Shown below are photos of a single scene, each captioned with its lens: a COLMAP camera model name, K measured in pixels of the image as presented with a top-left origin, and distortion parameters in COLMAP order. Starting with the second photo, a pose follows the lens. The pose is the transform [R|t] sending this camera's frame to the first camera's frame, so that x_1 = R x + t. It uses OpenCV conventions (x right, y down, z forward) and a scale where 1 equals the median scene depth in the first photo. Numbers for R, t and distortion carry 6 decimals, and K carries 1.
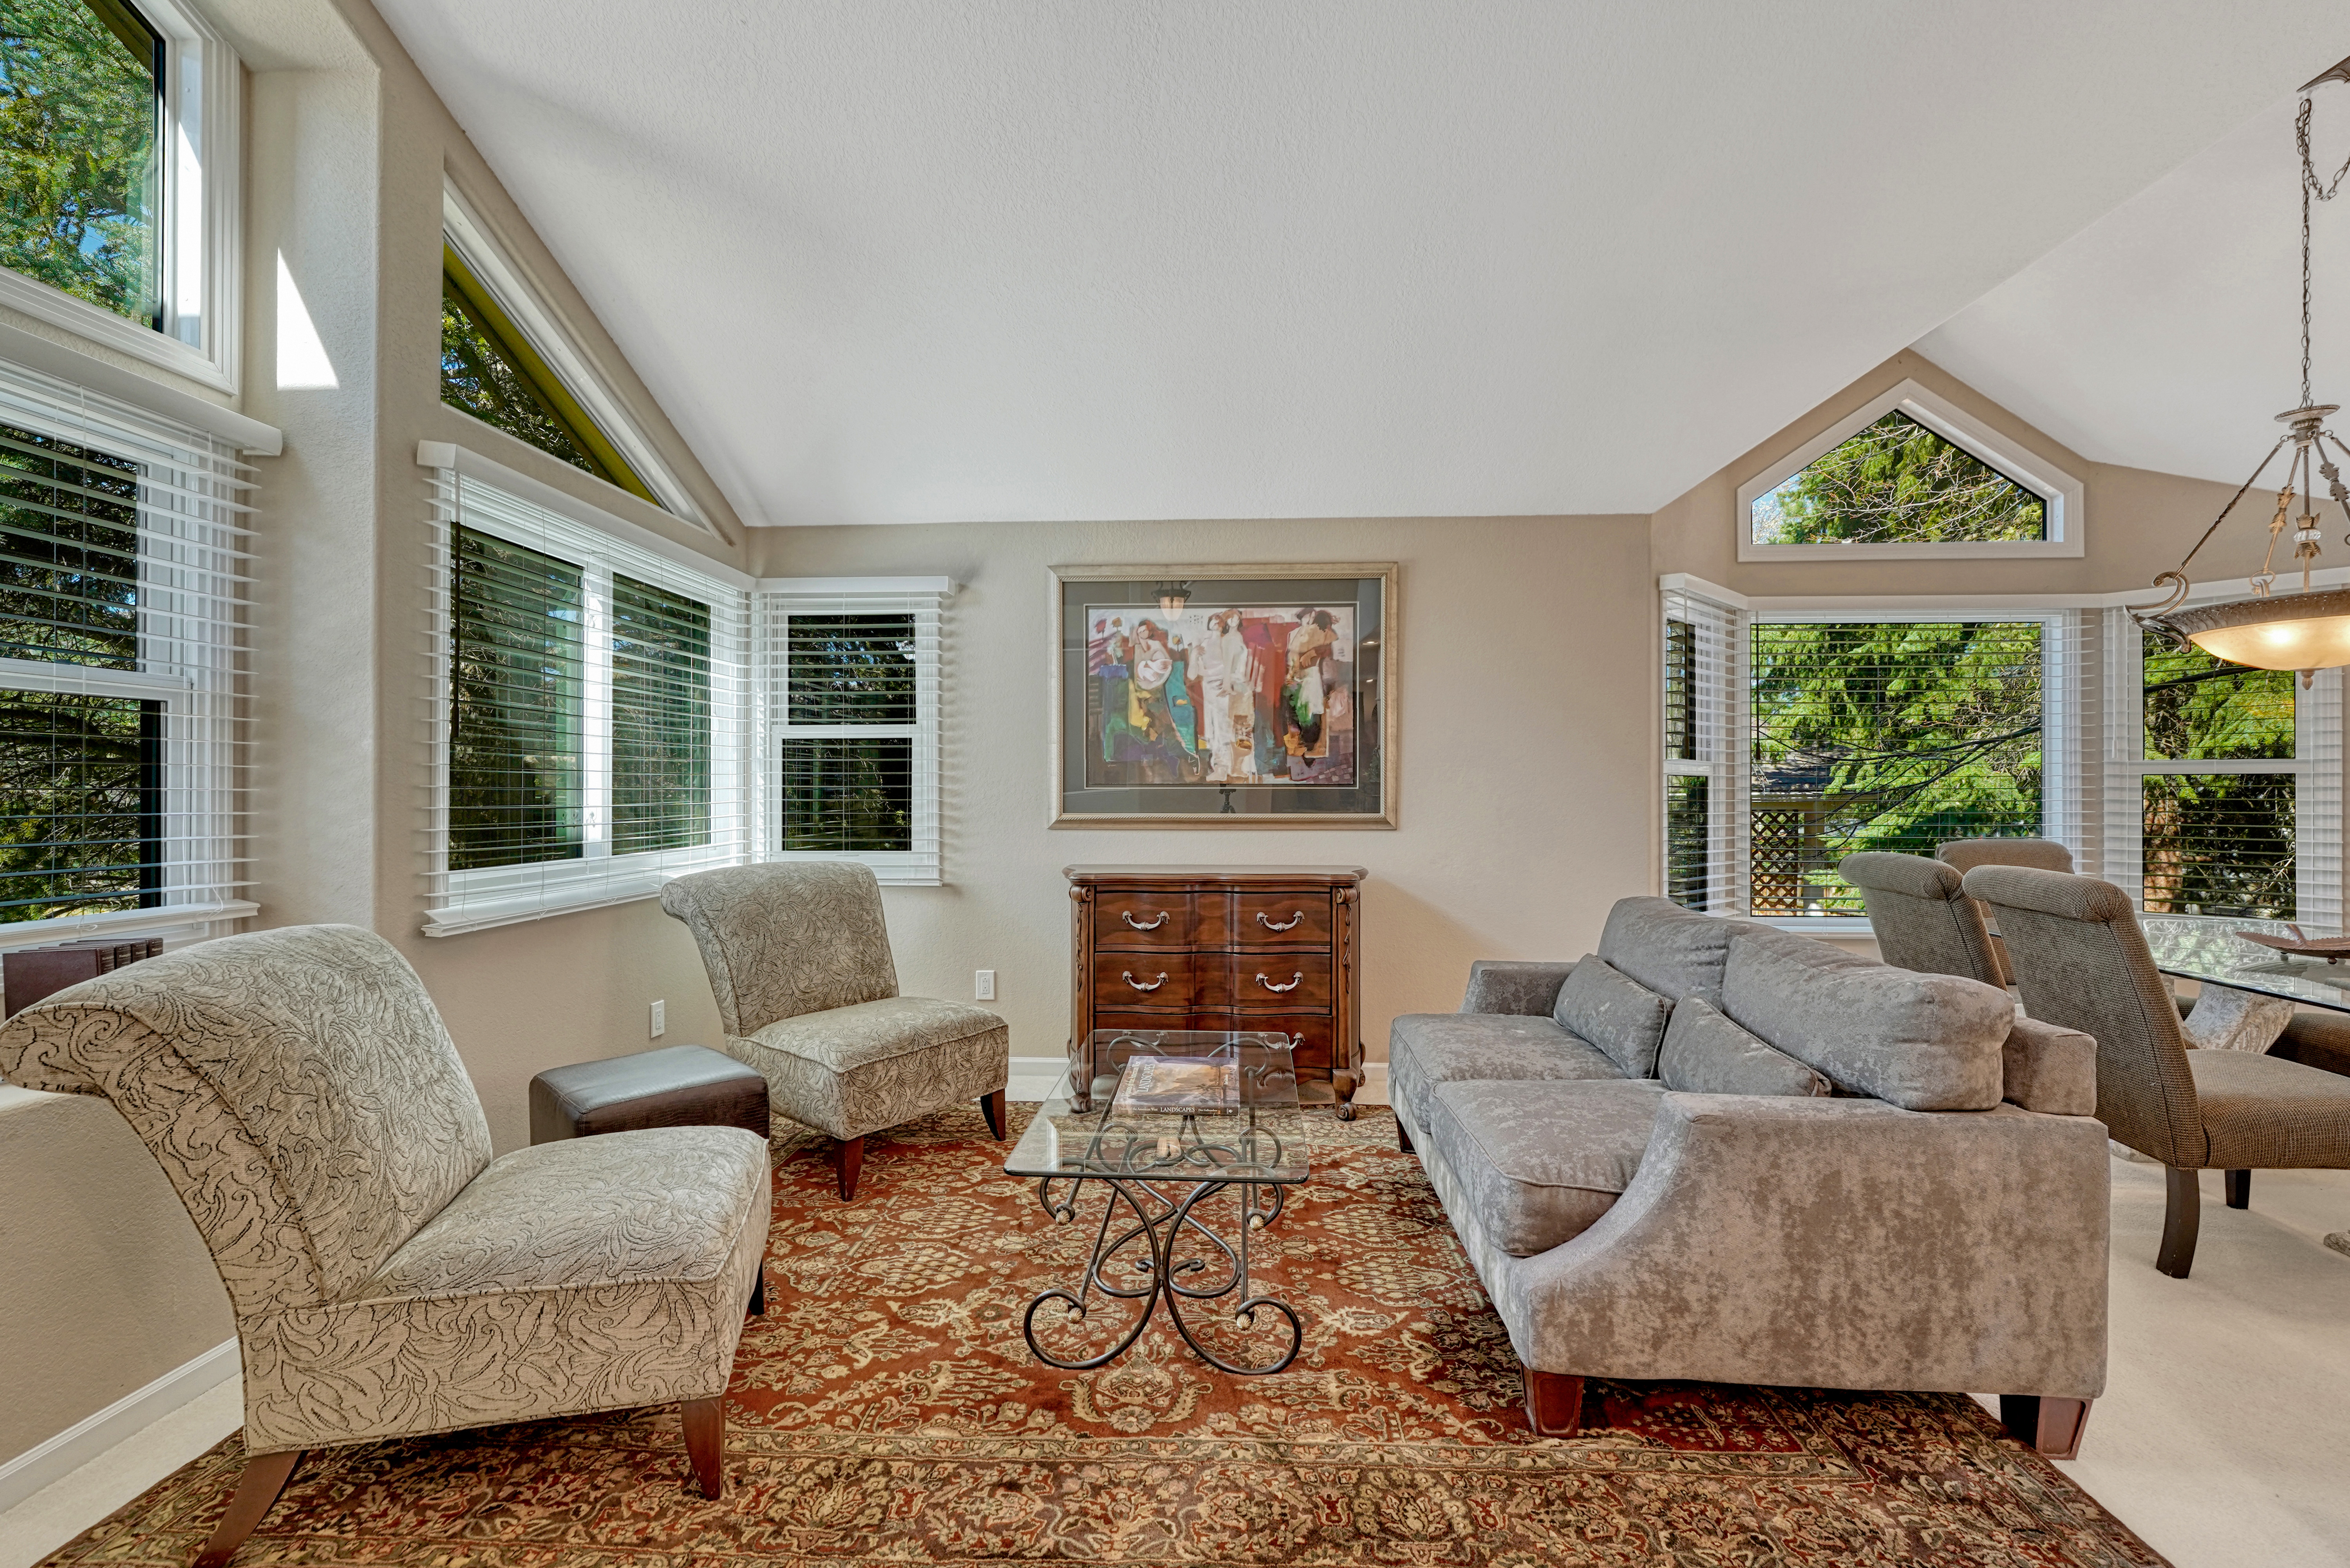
lens RADIAL K [[982.4, 0, 1195.2], [0, 982.4, 786.2], [0, 0, 1]] dist [-0.004220, 0.000760]
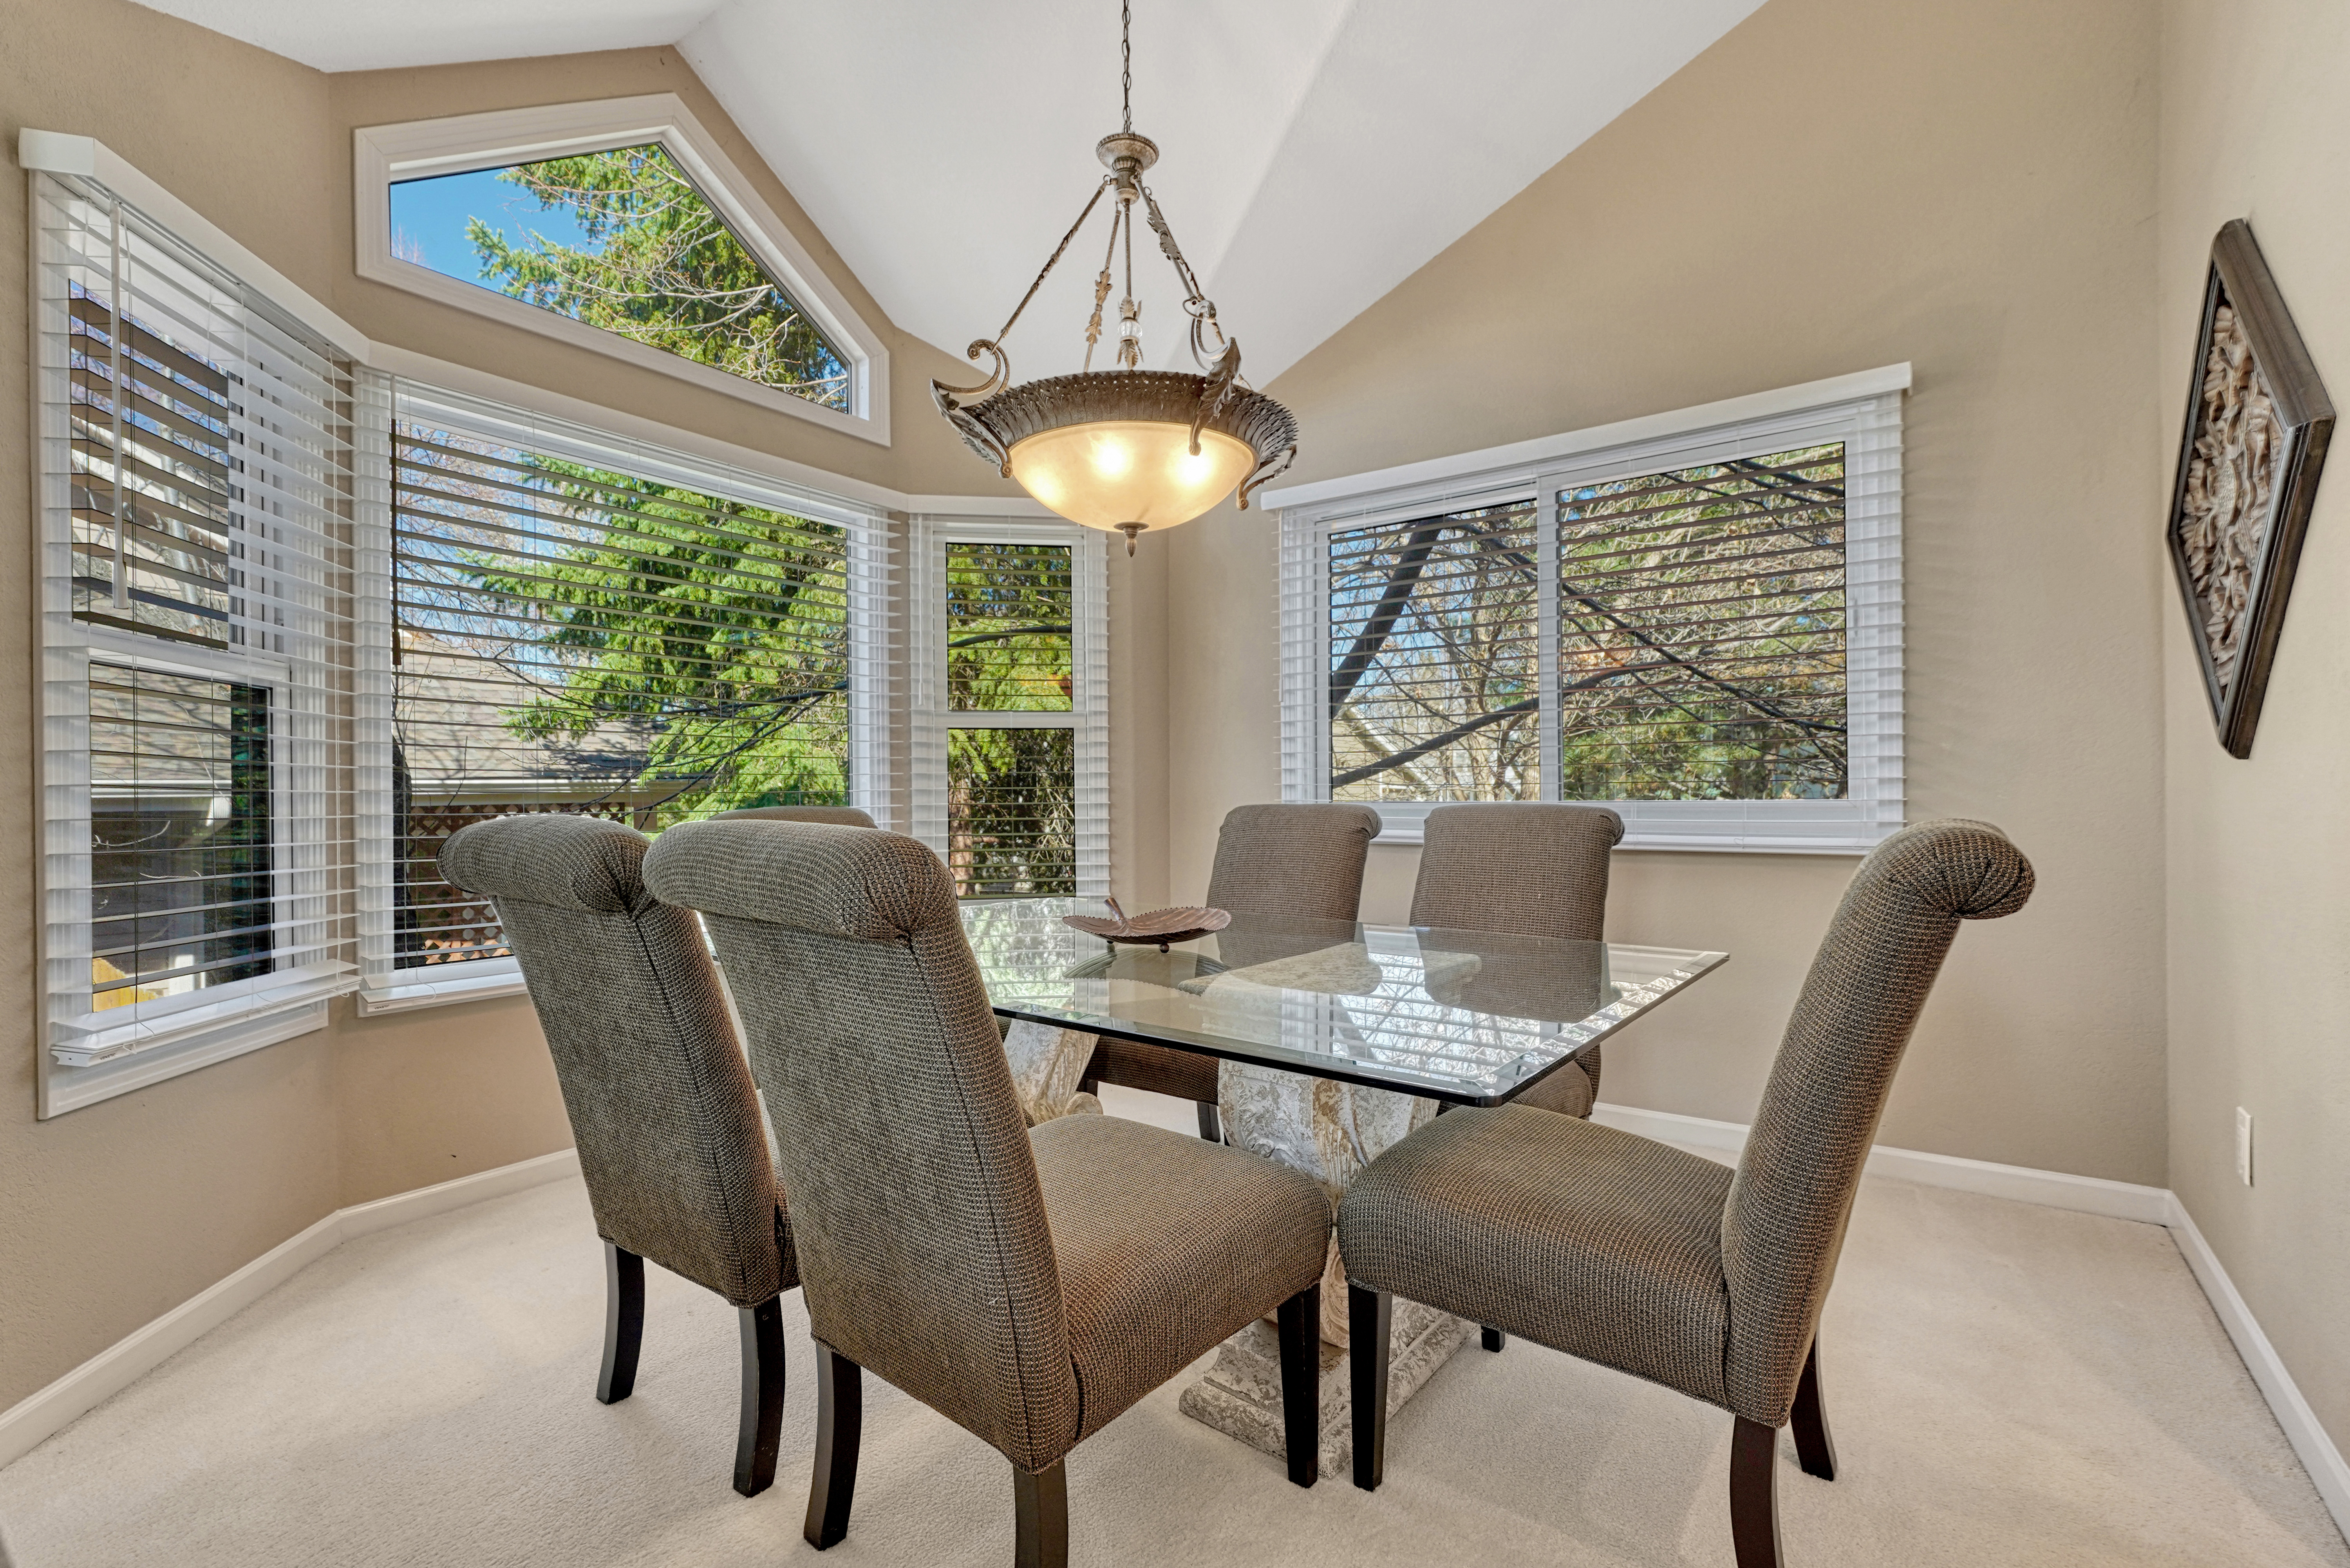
lens RADIAL K [[1056.4, 0, 1176.1], [0, 1056.4, 793.5], [0, 0, 1]] dist [-0.000705, -0.000113]
pose [[0.549208, -0.004694, 0.835673, 0.432448], [0.008479, 0.999964, 0.000044, 0.055681], [-0.835643, 0.007062, 0.549228, 0.459995]]
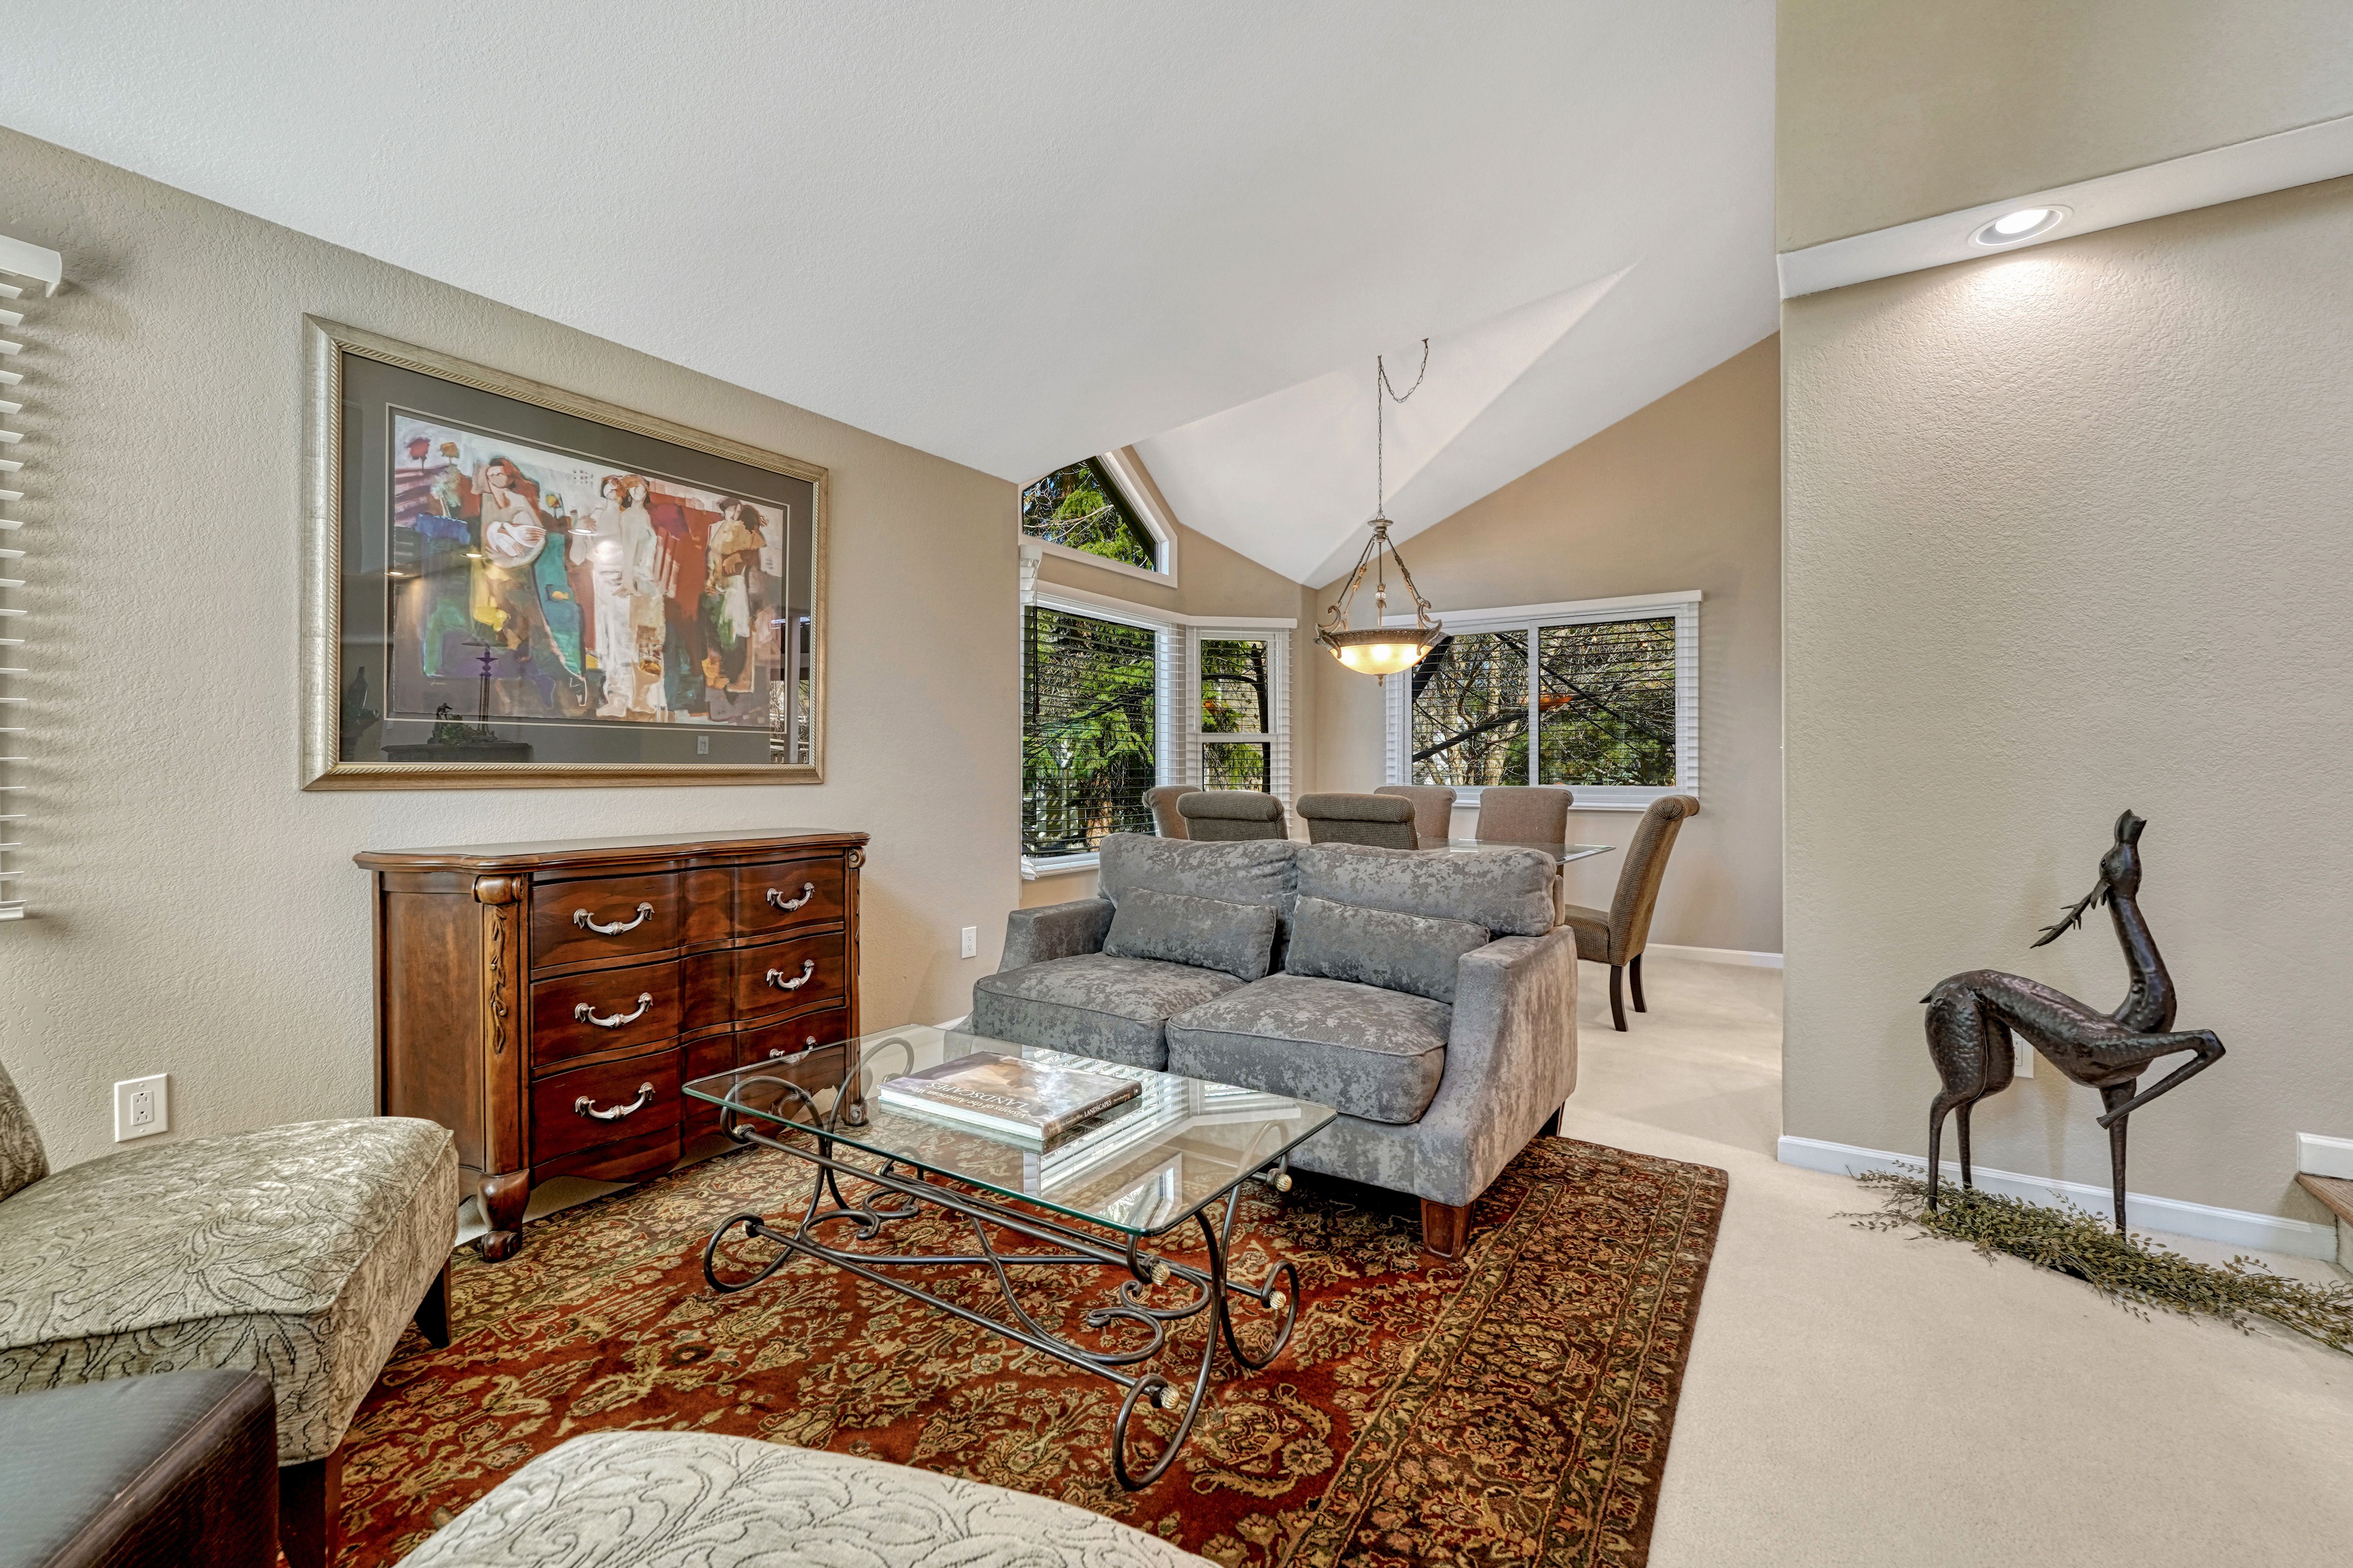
lens RADIAL K [[989.8, 0, 1169.7], [0, 989.8, 769.4], [0, 0, 1]] dist [-0.003247, -0.000502]
pose [[0.521424, -0.000614, 0.853298, -0.419701], [-0.000874, 0.999999, 0.001253, 0.034857], [-0.853297, -0.001399, 0.521423, 0.337901]]
